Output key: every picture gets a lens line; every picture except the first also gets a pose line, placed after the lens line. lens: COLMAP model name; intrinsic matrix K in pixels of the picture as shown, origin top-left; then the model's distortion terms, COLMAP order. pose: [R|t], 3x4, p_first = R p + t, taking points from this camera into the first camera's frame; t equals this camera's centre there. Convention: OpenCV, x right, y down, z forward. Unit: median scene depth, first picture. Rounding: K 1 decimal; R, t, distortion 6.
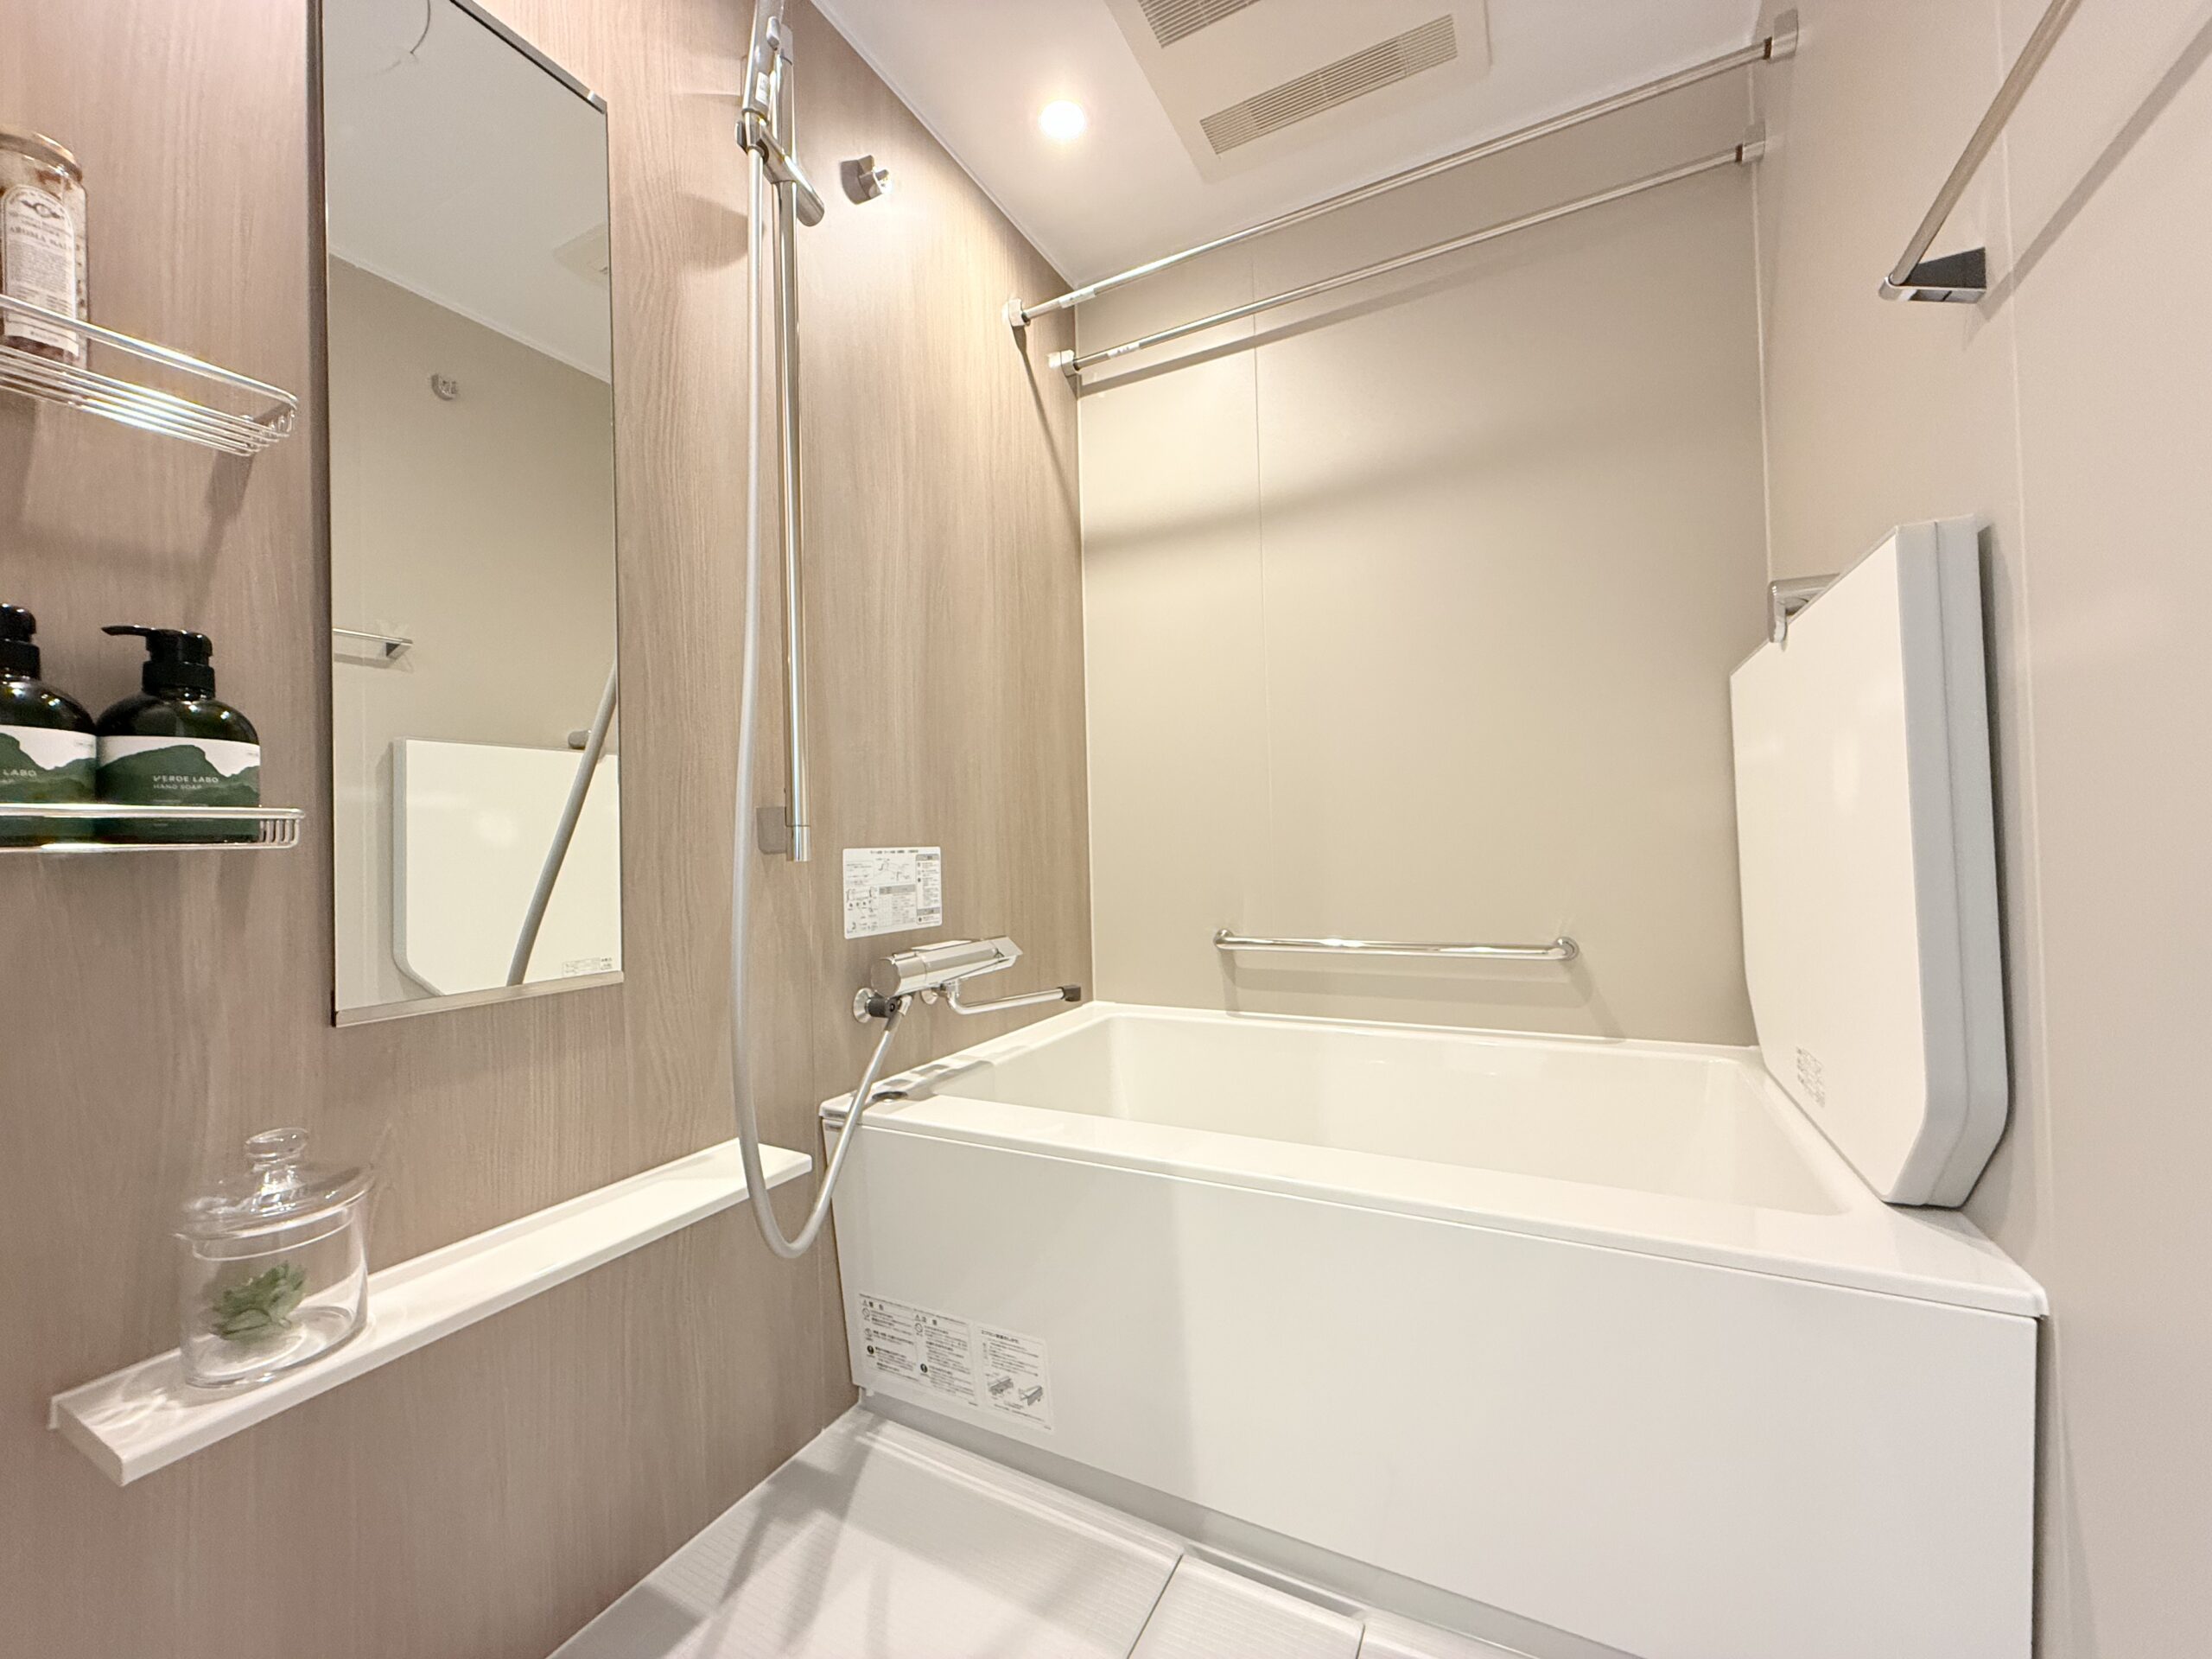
lens RADIAL K [[878.7, 0, 1097.4], [0, 878.7, 826.6], [0, 0, 1]] dist [0.000022, 0.000520]
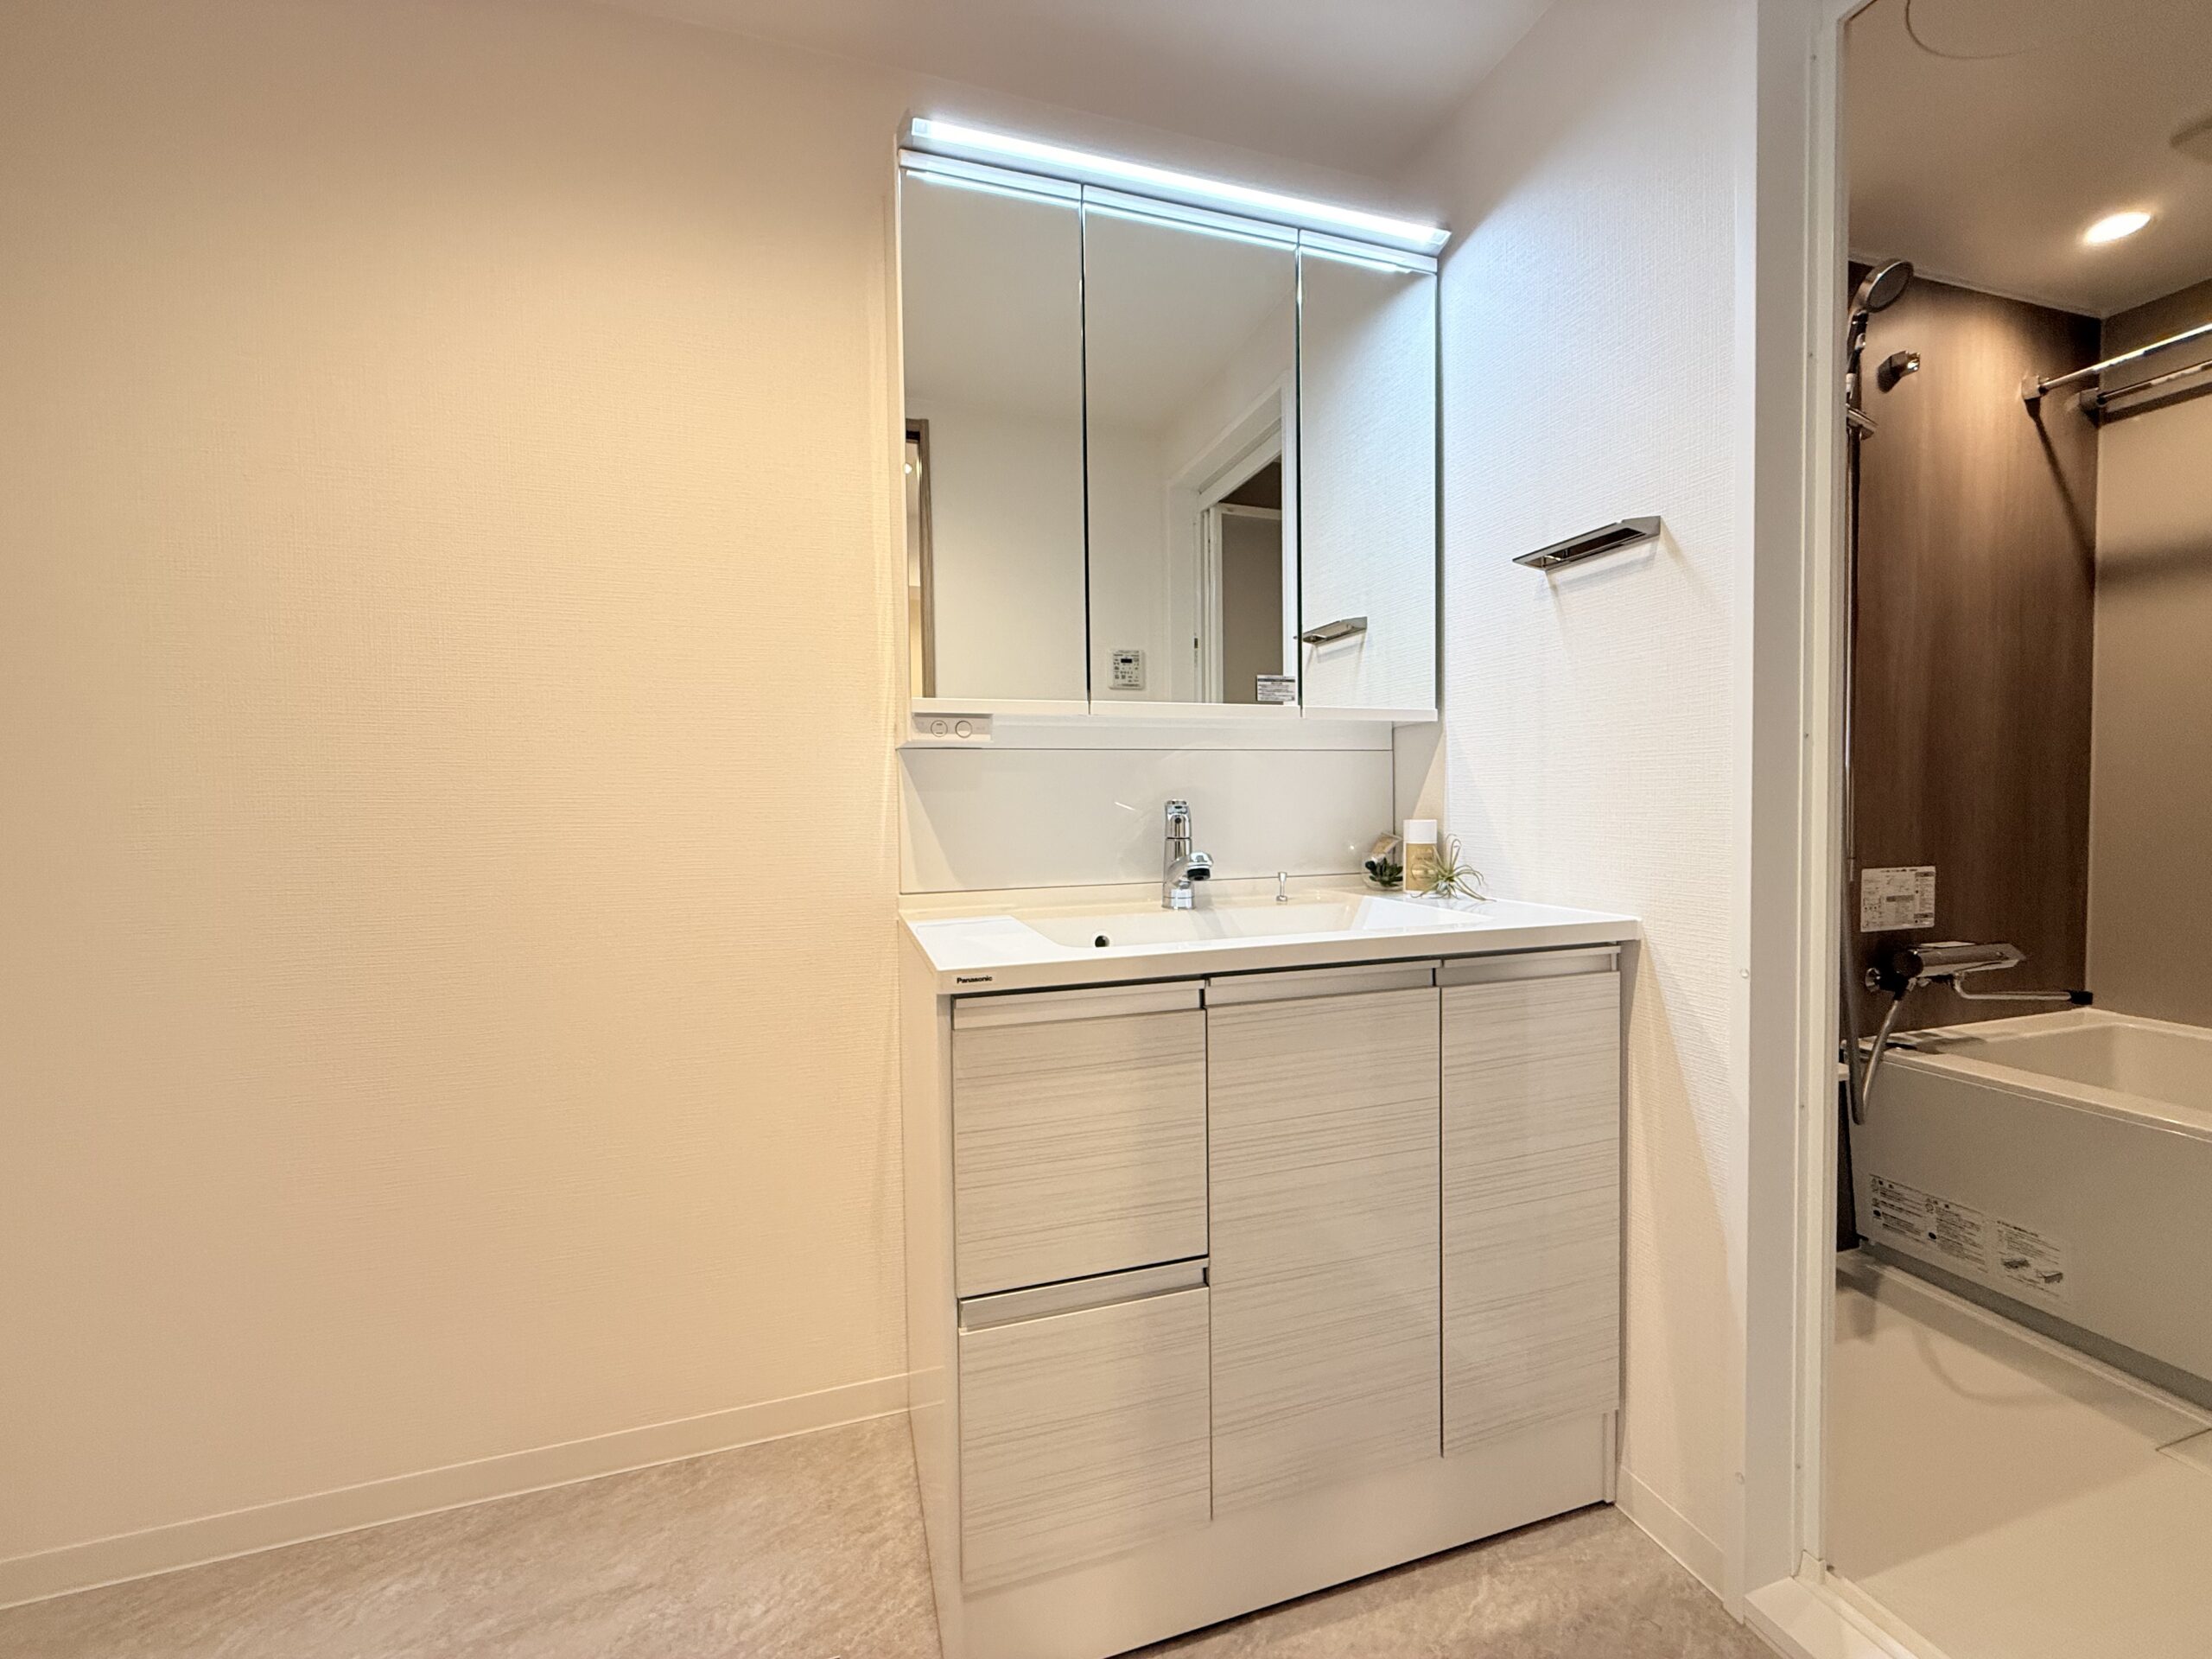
lens RADIAL K [[878.7, 0, 1097.4], [0, 878.7, 826.6], [0, 0, 1]] dist [0.000022, 0.000520]
pose [[0.706163, 0.040185, -0.706908, -0.152556], [0.003613, 0.998171, 0.060351, -0.128691], [0.708040, -0.045172, 0.704726, -0.846245]]
